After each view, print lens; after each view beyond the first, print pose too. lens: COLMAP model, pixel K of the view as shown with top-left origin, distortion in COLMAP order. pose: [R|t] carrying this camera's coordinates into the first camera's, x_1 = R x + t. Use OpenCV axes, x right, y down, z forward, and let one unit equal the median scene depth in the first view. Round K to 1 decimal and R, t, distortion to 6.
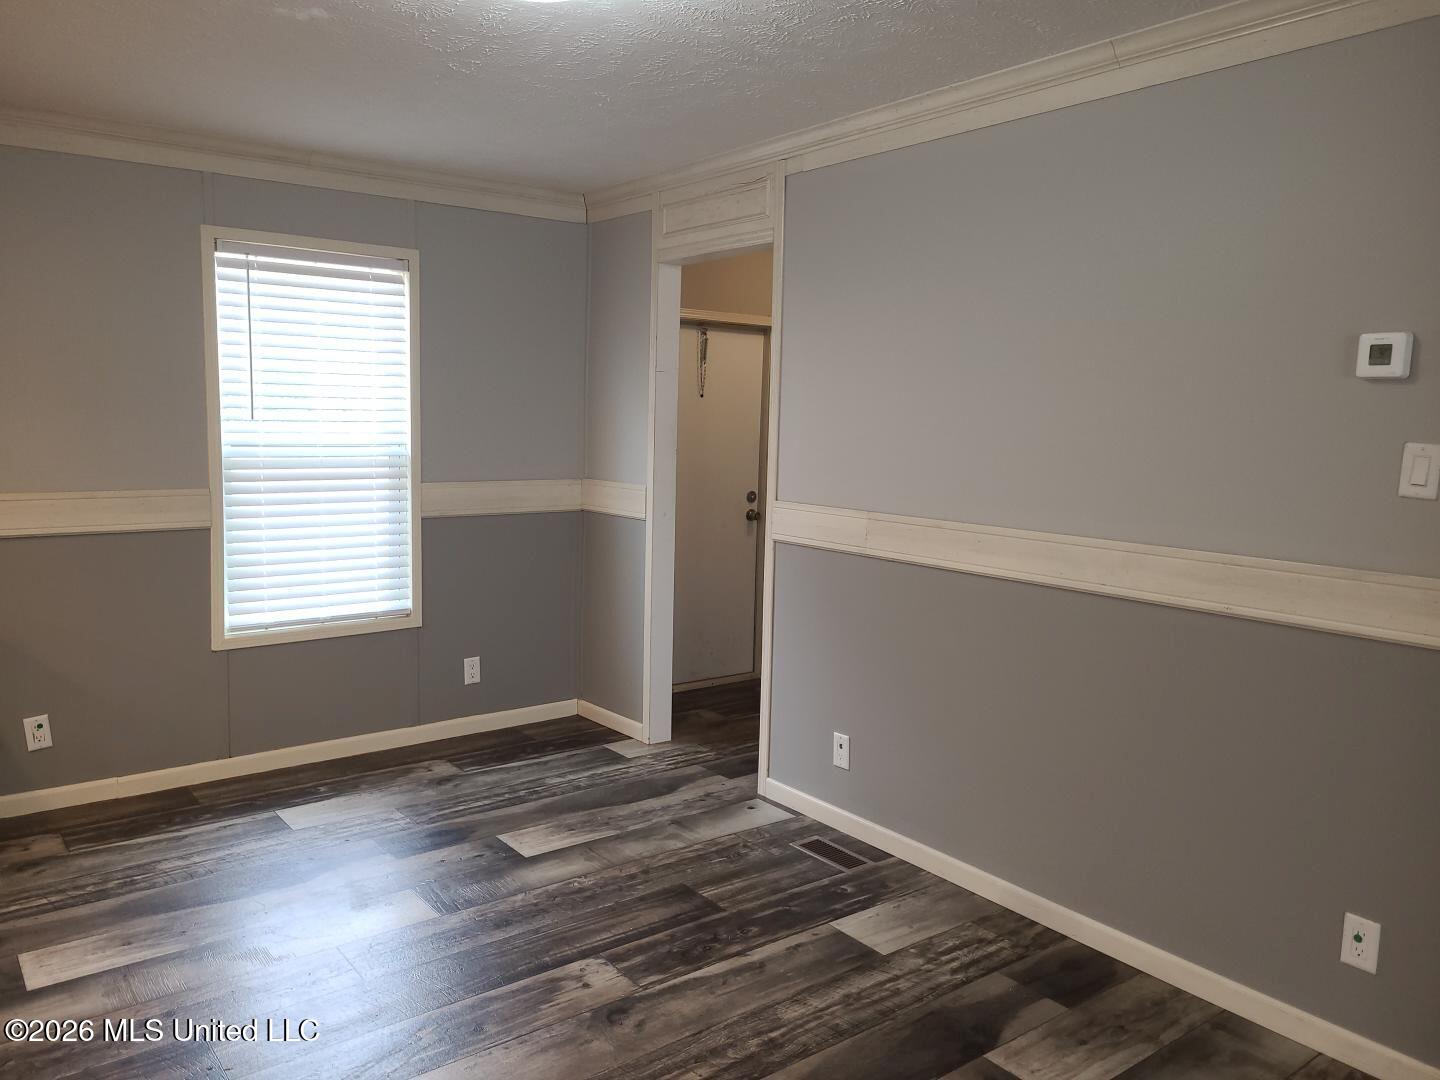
lens RADIAL K [[1081.3, 0, 726.1], [0, 1081.3, 541.1], [0, 0, 1]] dist [0.081677, -0.000774]
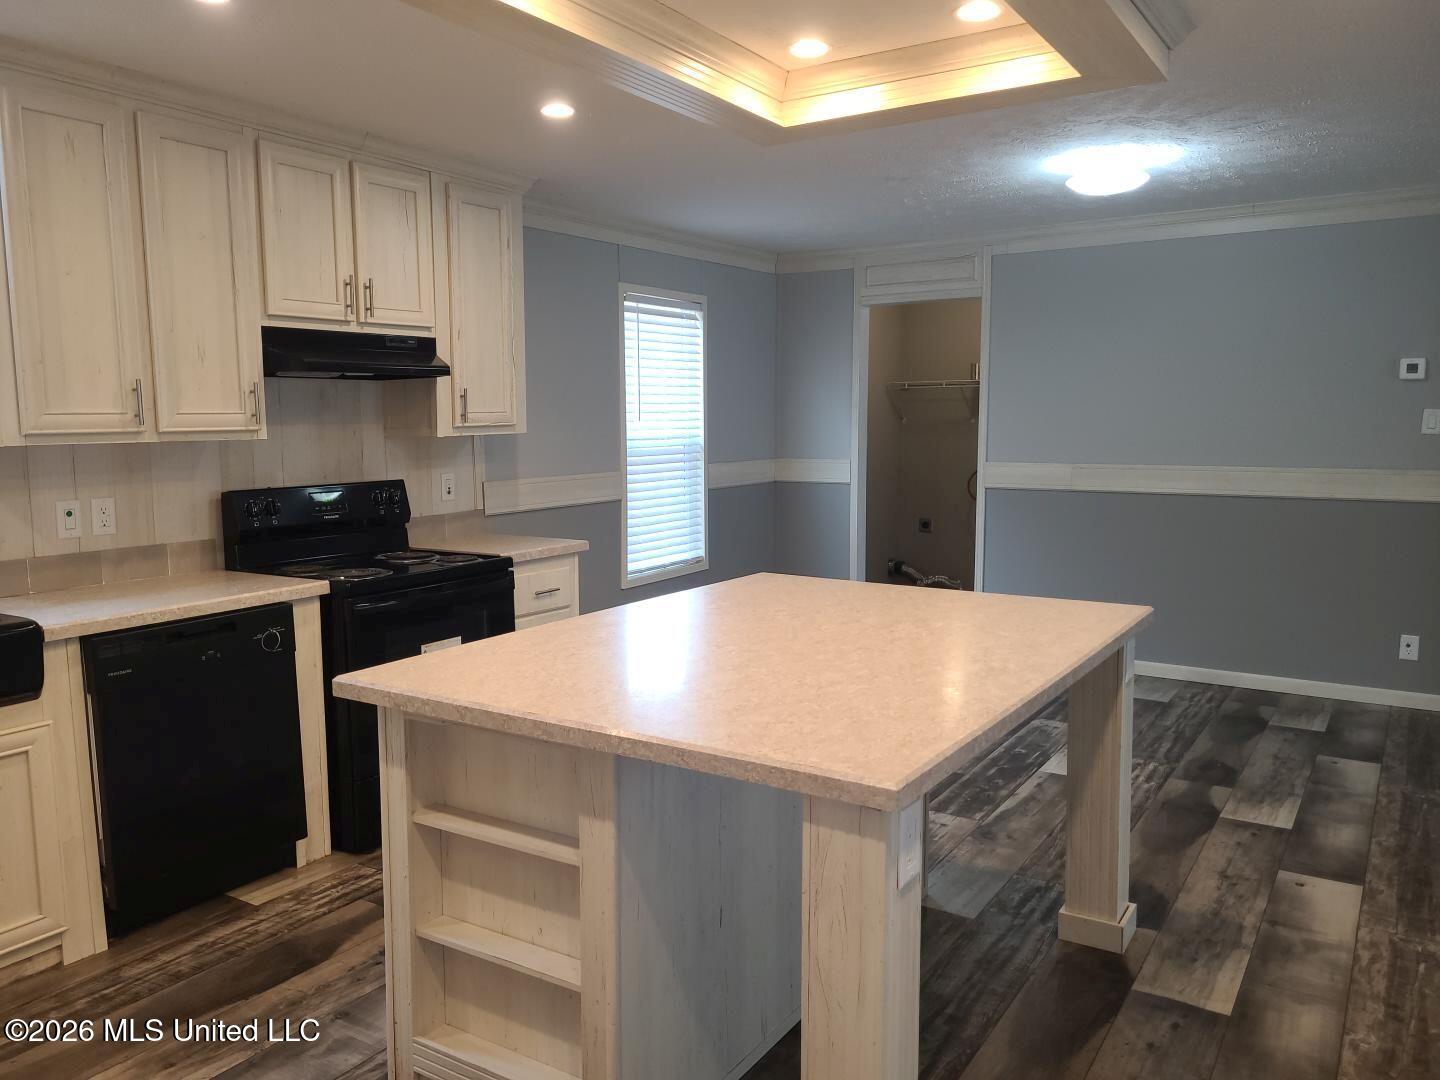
lens RADIAL K [[1088.8, 0, 723.3], [0, 1088.8, 533.5], [0, 0, 1]] dist [0.047913, -0.042183]
pose [[0.939777, -0.065993, 0.335358, -0.668126], [0.066381, 0.997741, 0.010318, 0.010249], [-0.335281, 0.012565, 0.942034, -0.156178]]
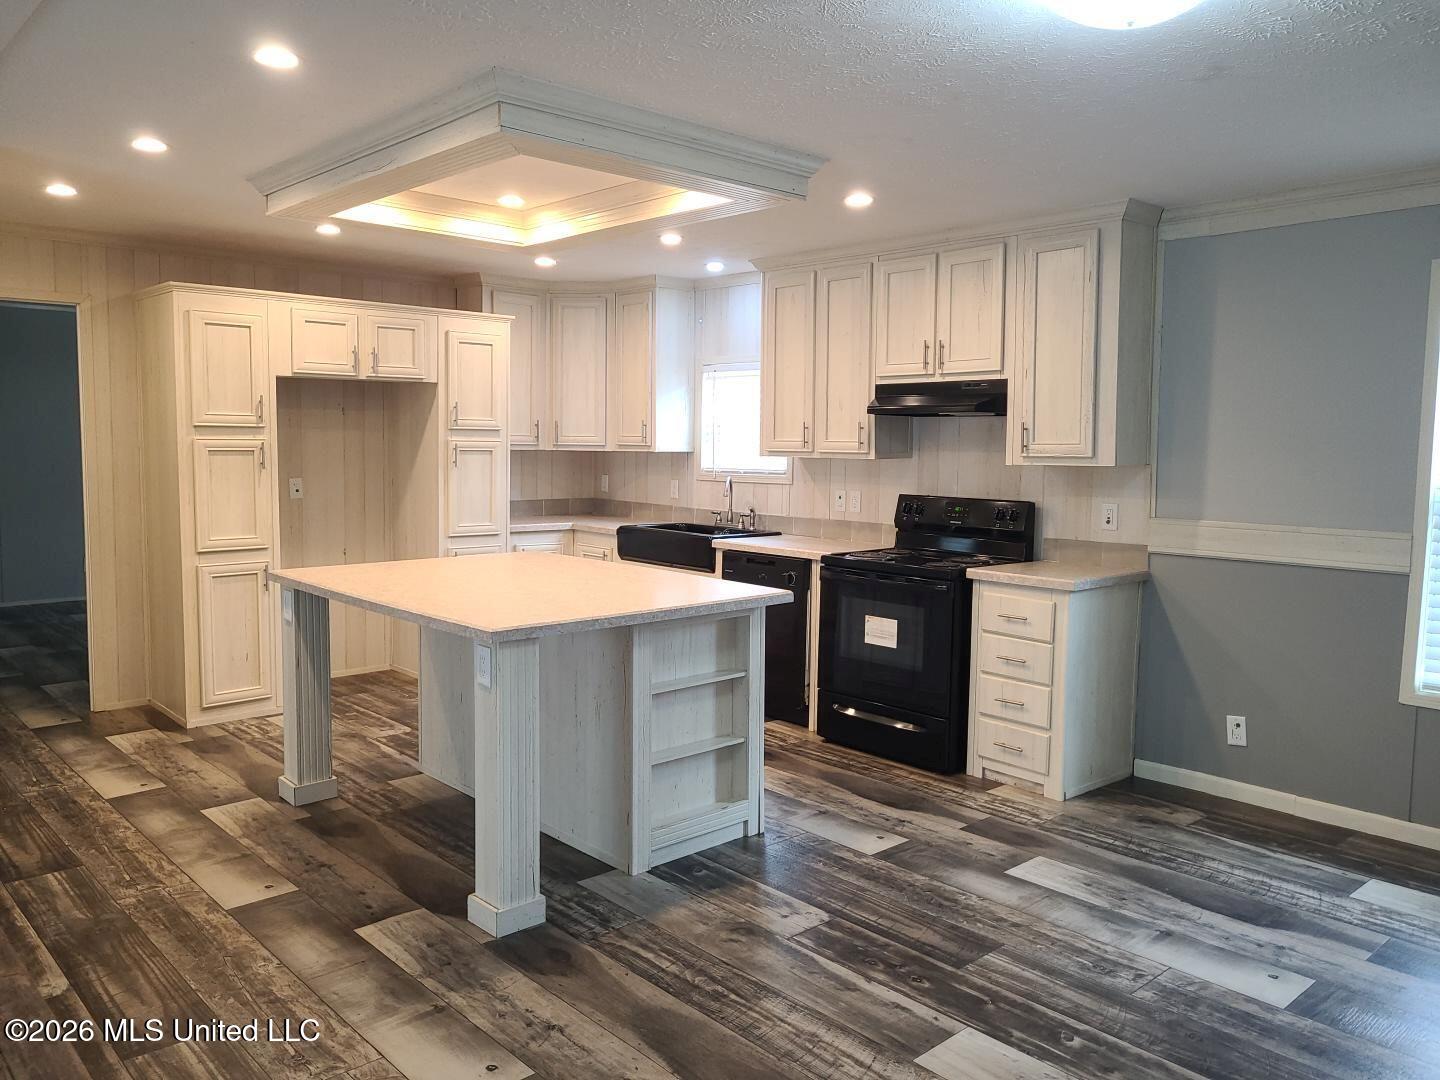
lens RADIAL K [[1088.8, 0, 723.3], [0, 1088.8, 533.5], [0, 0, 1]] dist [0.047913, -0.042183]
pose [[0.091567, 0.067484, -0.993510, 0.837704], [-0.122280, 0.990912, 0.056037, -0.054323], [0.988263, 0.116355, 0.098986, 0.629629]]
